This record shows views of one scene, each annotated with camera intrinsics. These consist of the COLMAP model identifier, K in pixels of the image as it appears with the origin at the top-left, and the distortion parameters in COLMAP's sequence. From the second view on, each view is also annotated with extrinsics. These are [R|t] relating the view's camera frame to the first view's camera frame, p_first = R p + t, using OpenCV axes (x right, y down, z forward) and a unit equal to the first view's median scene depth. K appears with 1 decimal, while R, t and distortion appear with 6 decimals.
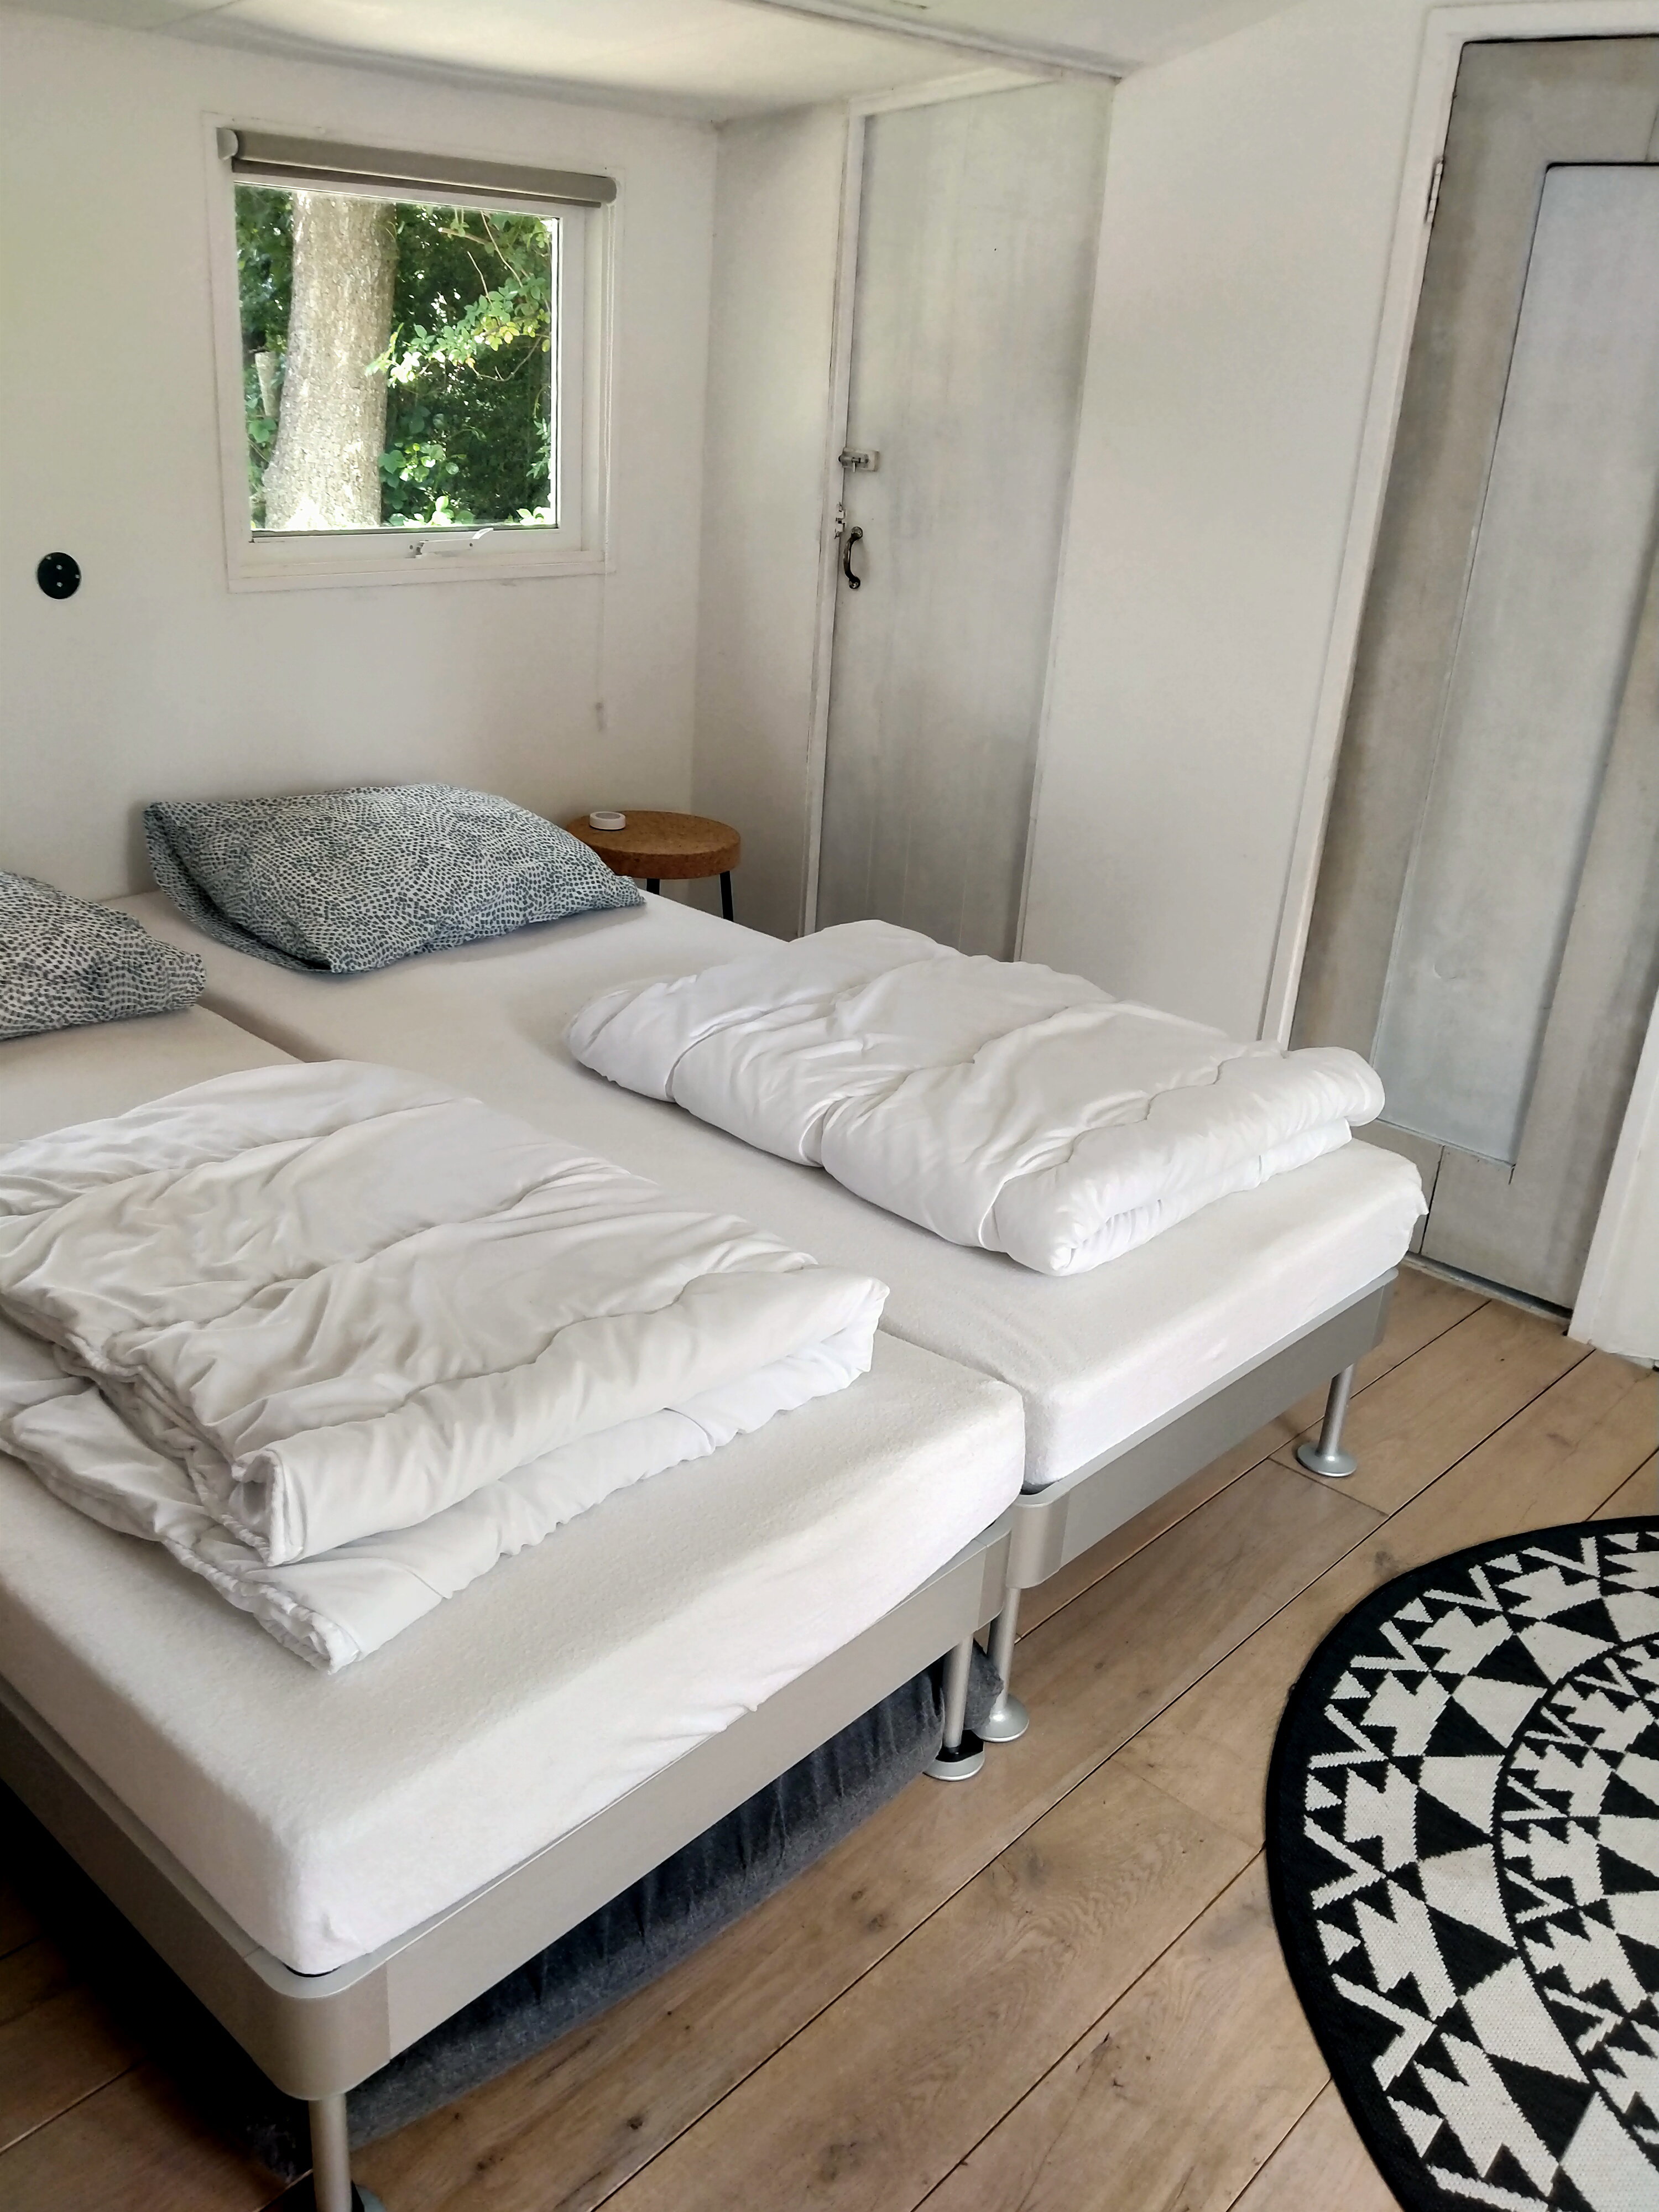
lens RADIAL K [[1850.7, 0, 823.6], [0, 1850.7, 1121.3], [0, 0, 1]] dist [0.013080, -0.008558]
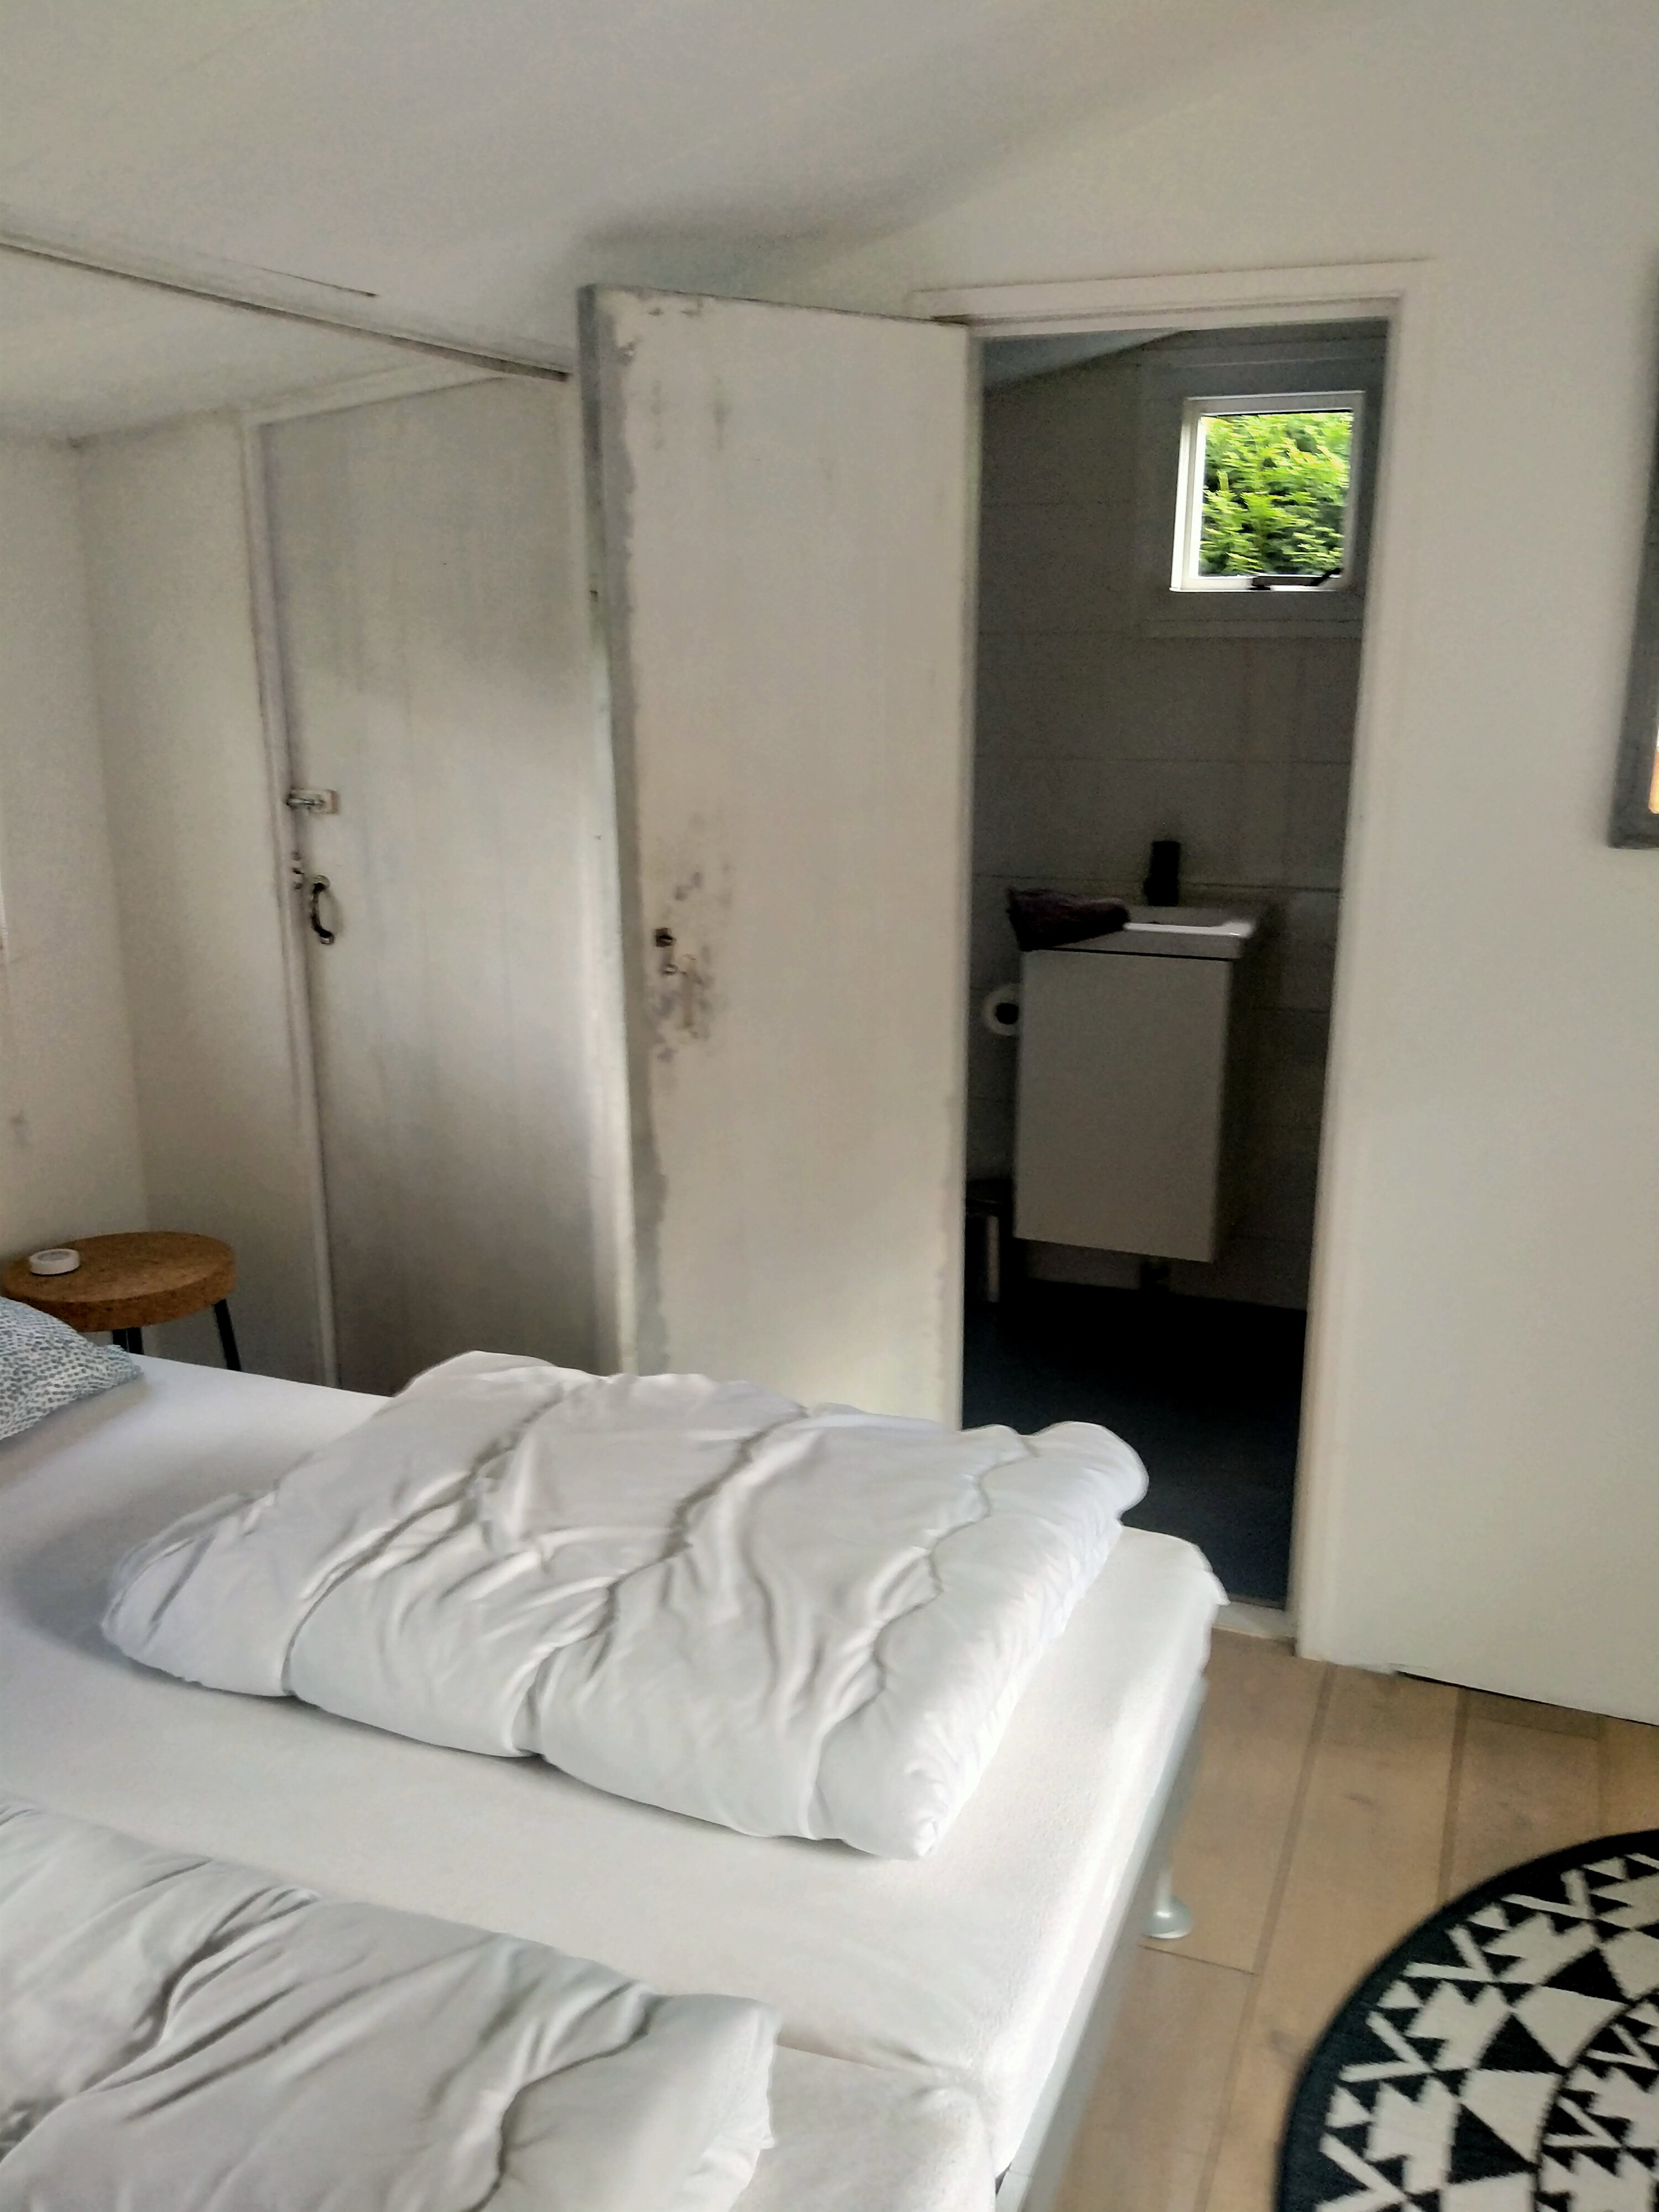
lens RADIAL K [[1850.7, 0, 824.0], [0, 1850.7, 1113.0], [0, 0, 1]] dist [0.013080, -0.008558]
pose [[0.934378, -0.150581, 0.322899, -0.093745], [0.196490, 0.973802, -0.114463, -0.116016], [-0.297204, 0.170398, 0.939486, 0.242255]]
